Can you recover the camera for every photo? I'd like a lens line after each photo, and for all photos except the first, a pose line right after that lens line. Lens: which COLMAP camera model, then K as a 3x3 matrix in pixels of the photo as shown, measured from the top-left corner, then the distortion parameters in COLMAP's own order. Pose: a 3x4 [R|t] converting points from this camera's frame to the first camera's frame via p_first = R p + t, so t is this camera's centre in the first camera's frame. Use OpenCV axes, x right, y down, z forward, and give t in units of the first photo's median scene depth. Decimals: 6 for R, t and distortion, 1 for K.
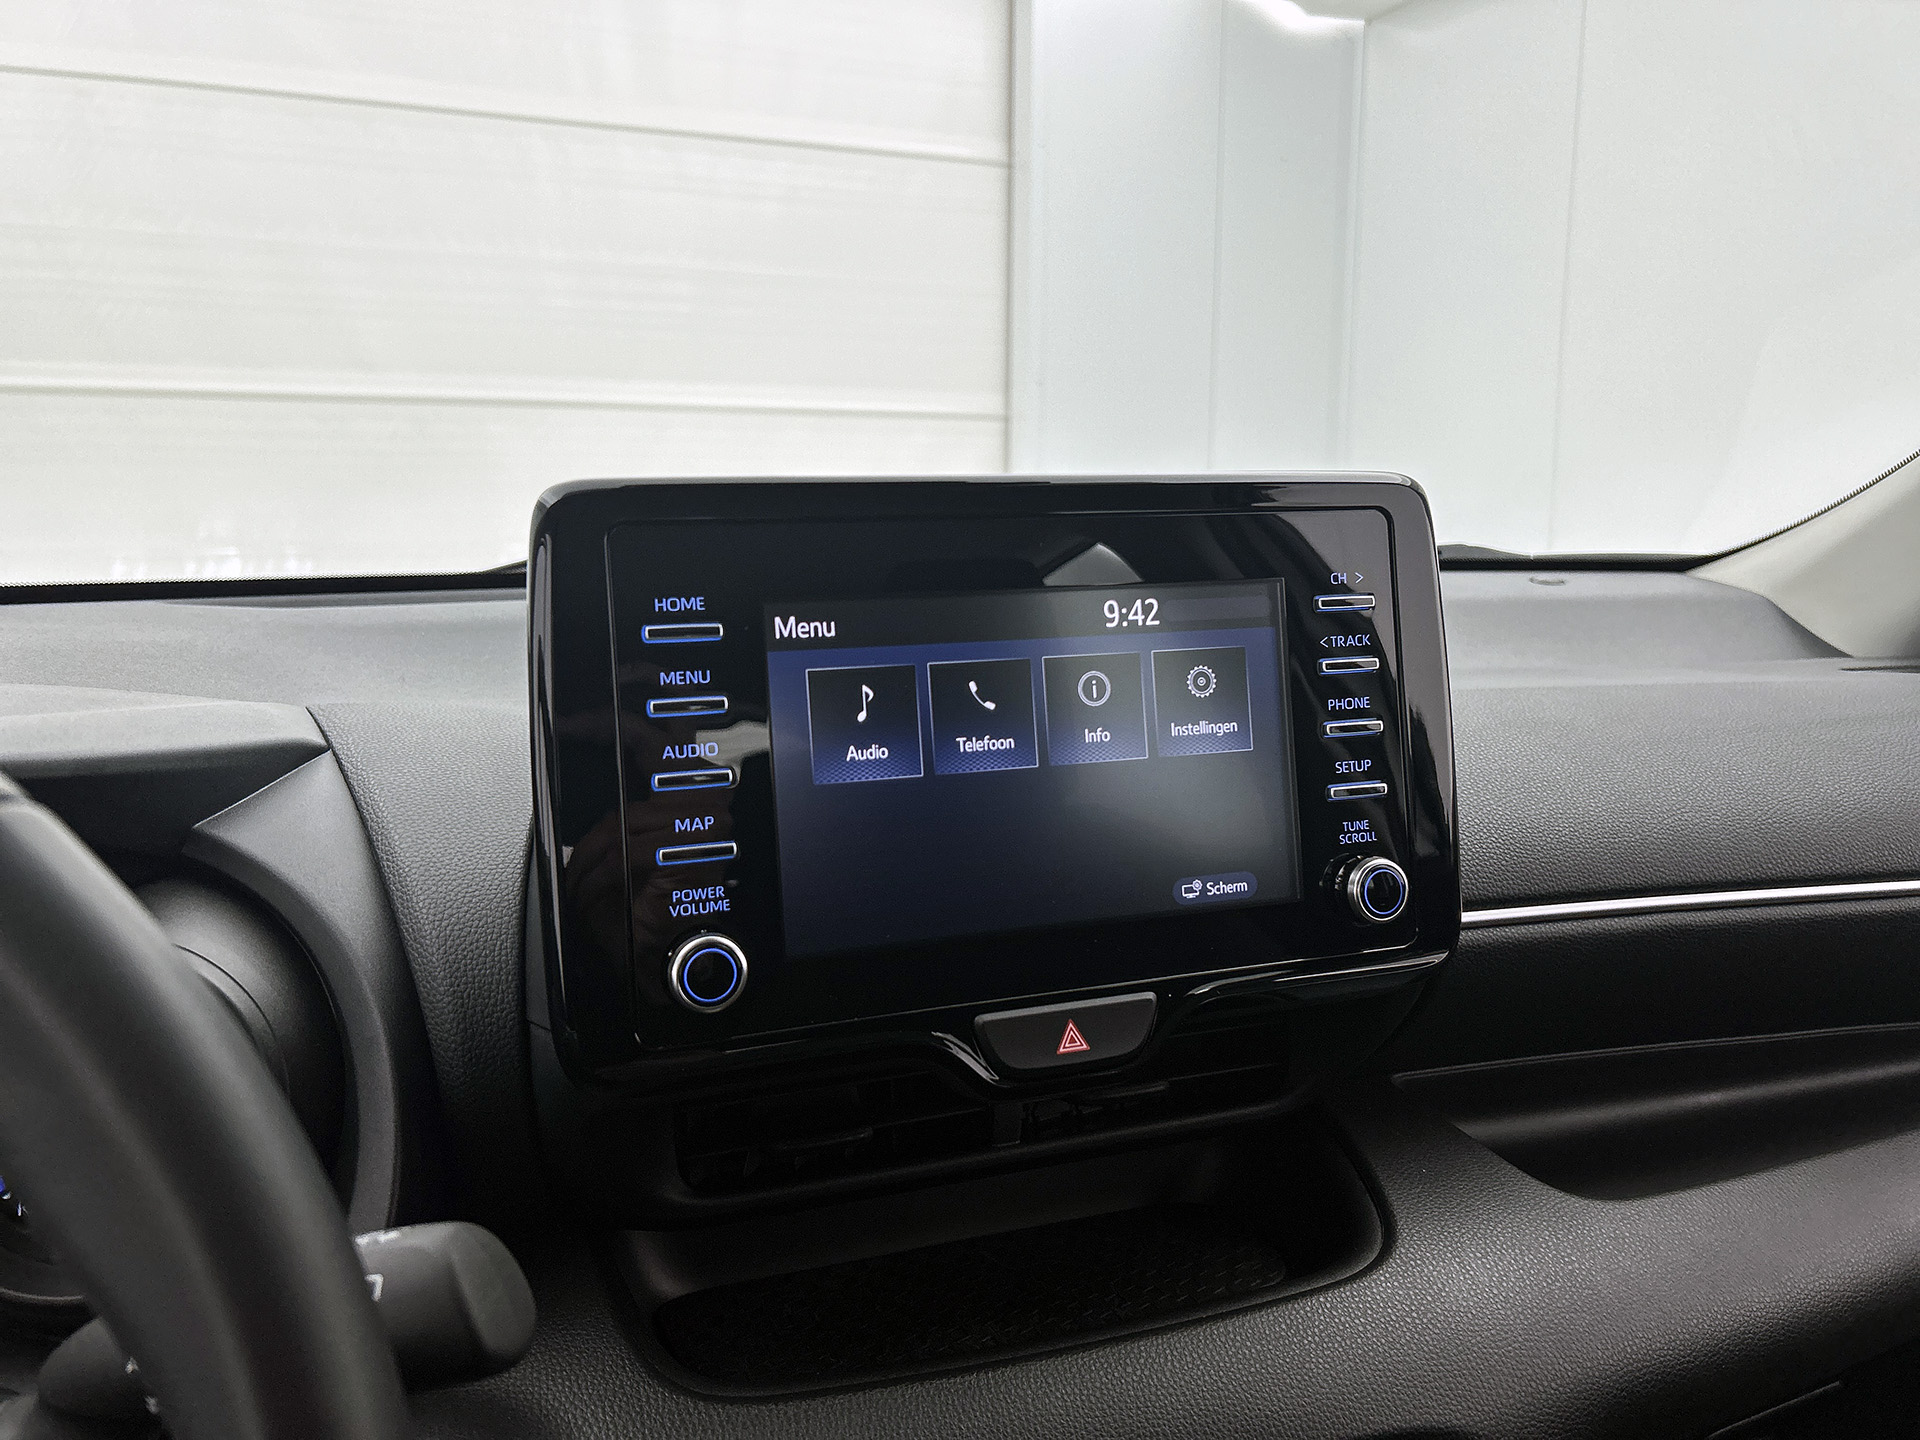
lens RADIAL K [[1450.8, 0, 949.6], [0, 1450.8, 711.8], [0, 0, 1]] dist [0.038092, -0.049392]
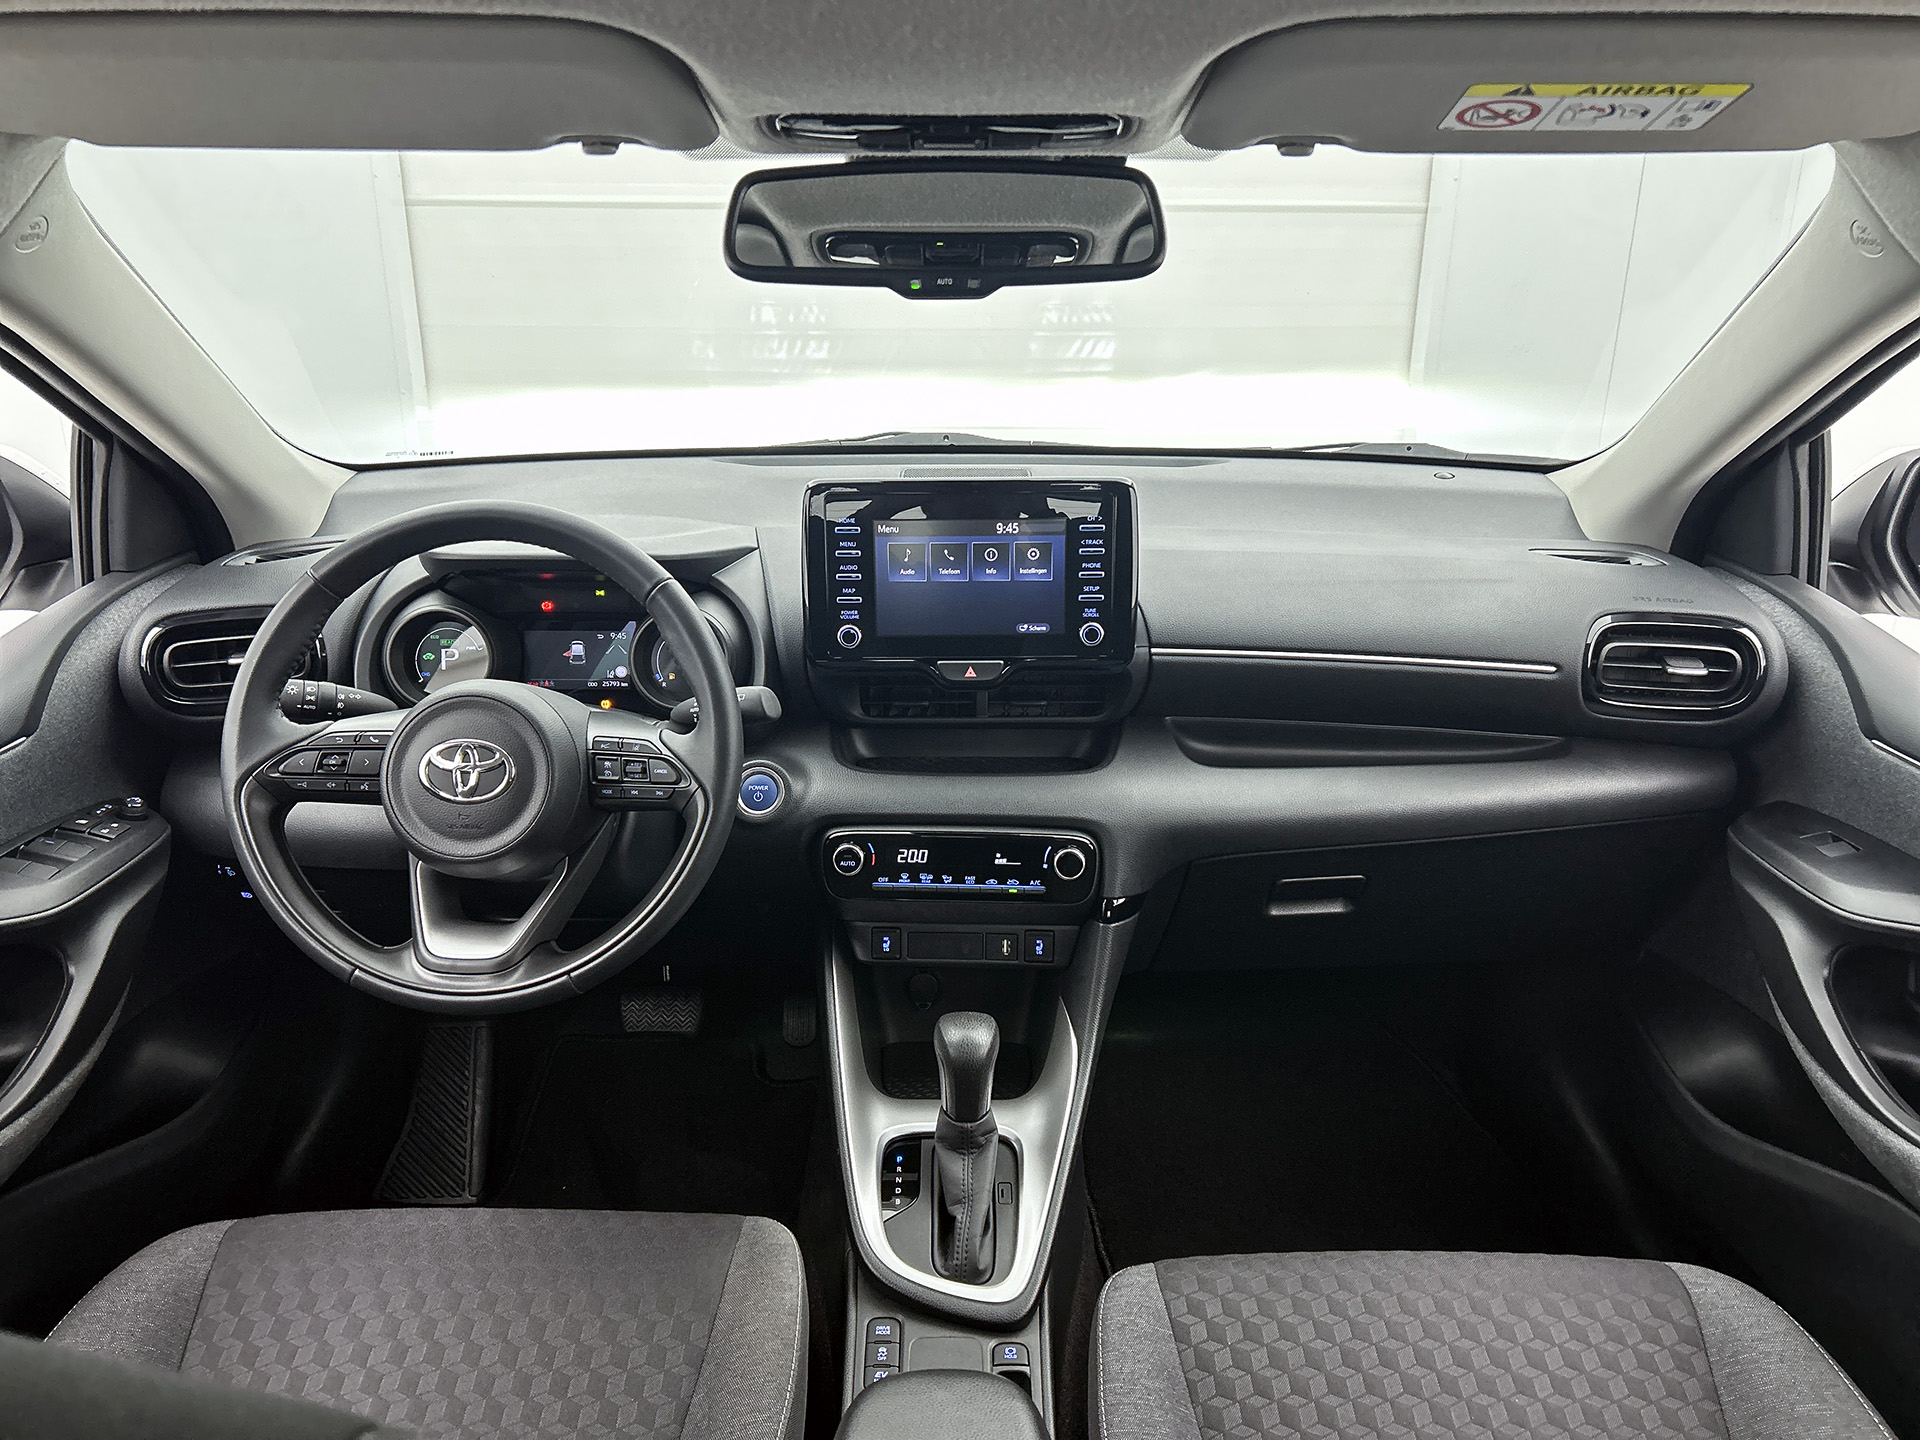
lens RADIAL K [[1450.8, 0, 989.2], [0, 1450.8, 719.0], [0, 0, 1]] dist [0.038092, -0.049392]
pose [[0.945191, 0.118953, -0.304079, 0.930176], [-0.058425, 0.977863, 0.200923, -0.253604], [0.321248, -0.172144, 0.931217, -1.598041]]
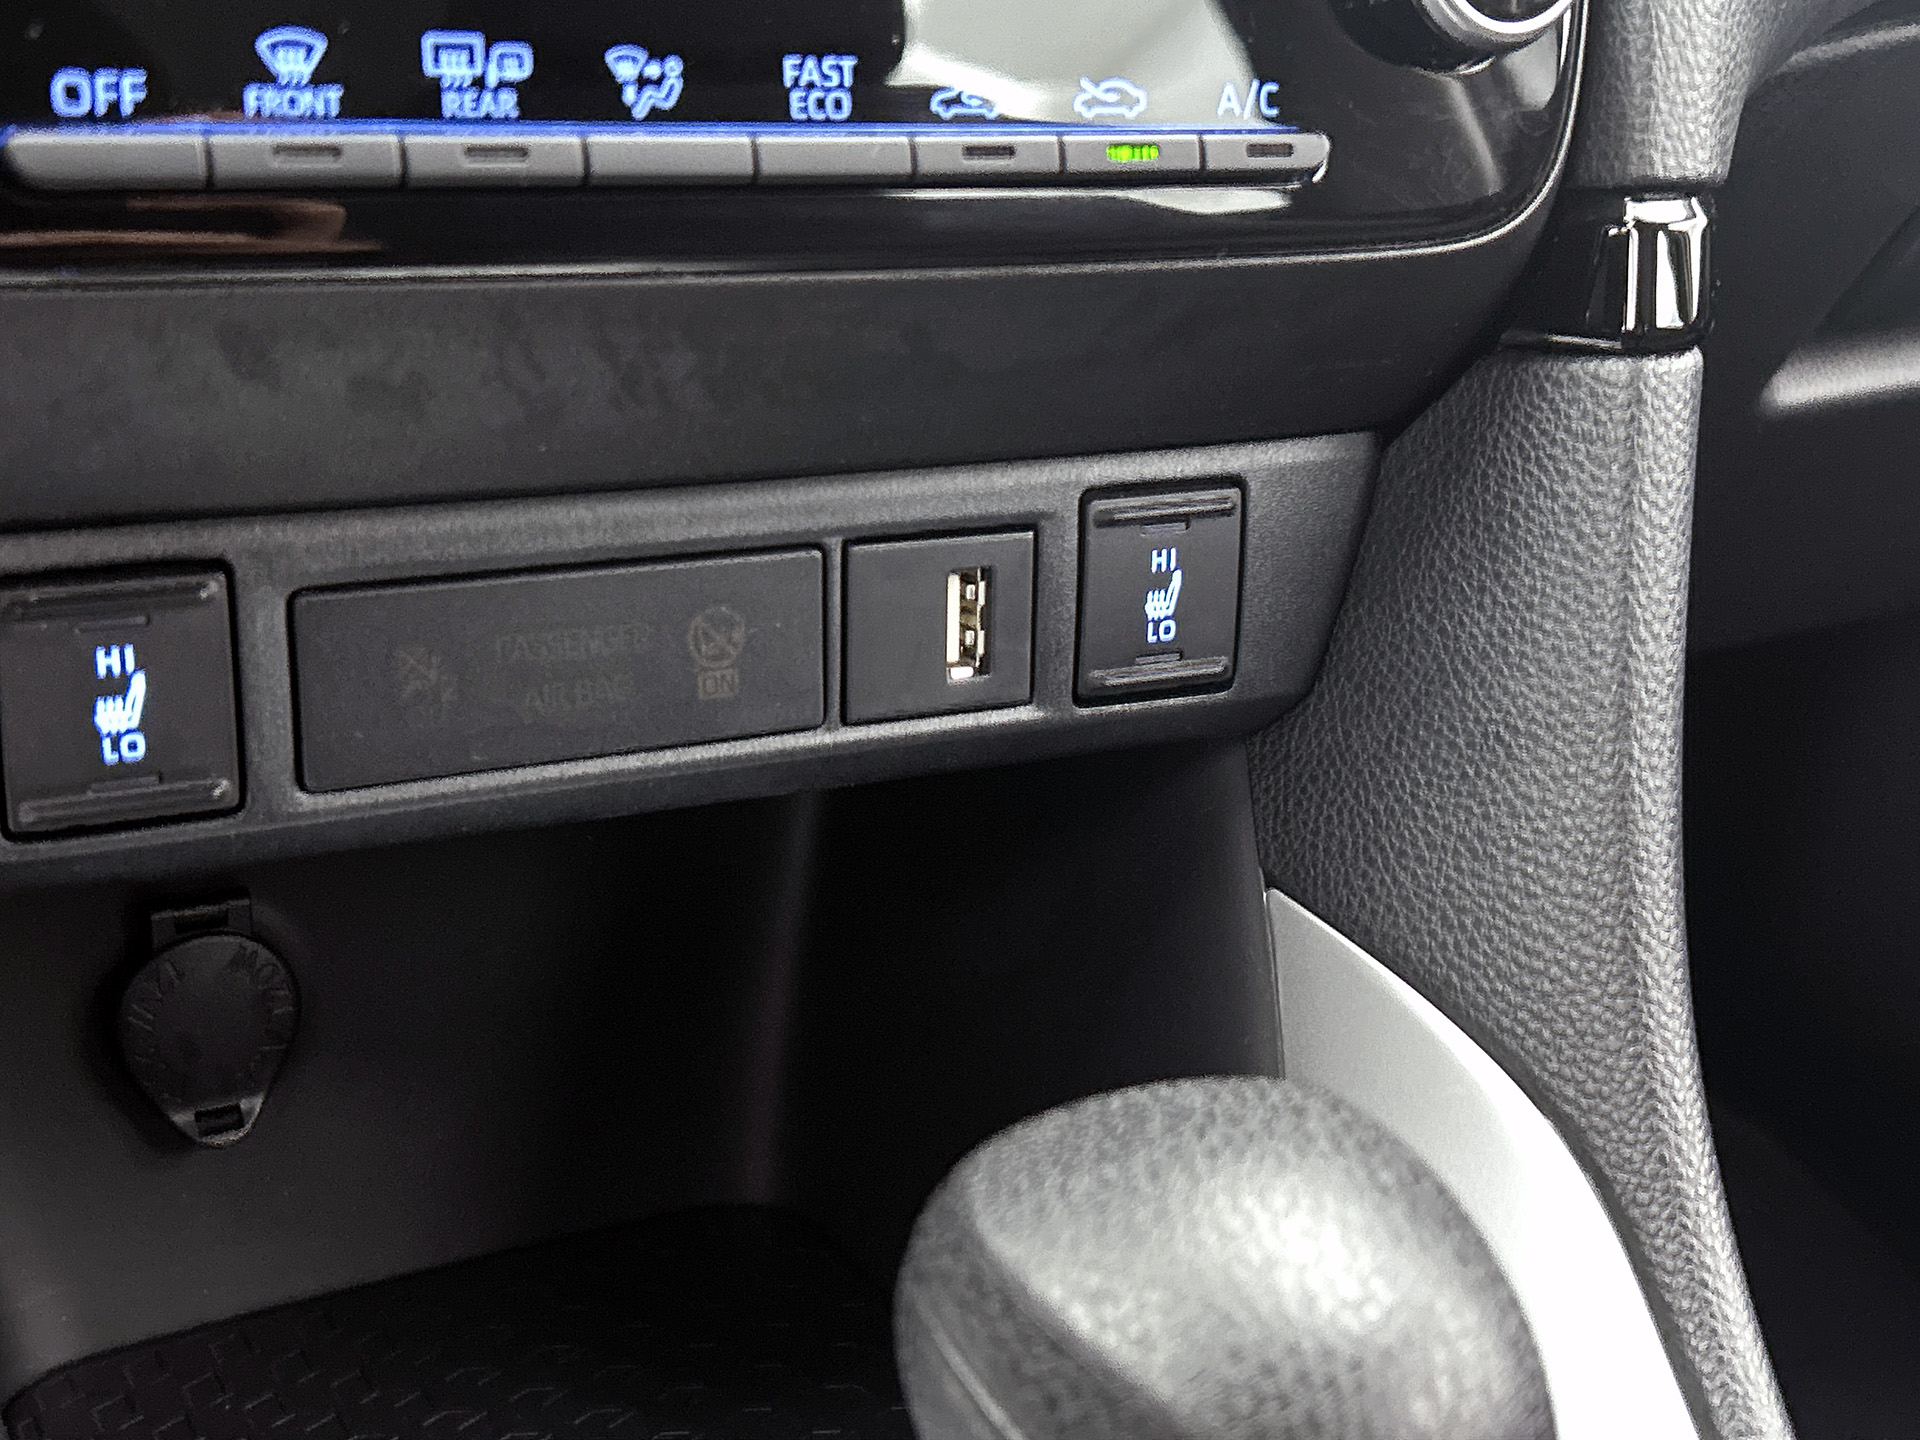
lens RADIAL K [[2471.8, 0, 948.5], [0, 2471.8, 736.5], [0, 0, 1]] dist [0.098051, 0.000000]
pose [[0.981553, 0.017526, 0.190387, 0.032526], [-0.069418, 0.960503, 0.269473, 0.570561], [-0.178145, -0.277718, 0.944001, 0.251183]]
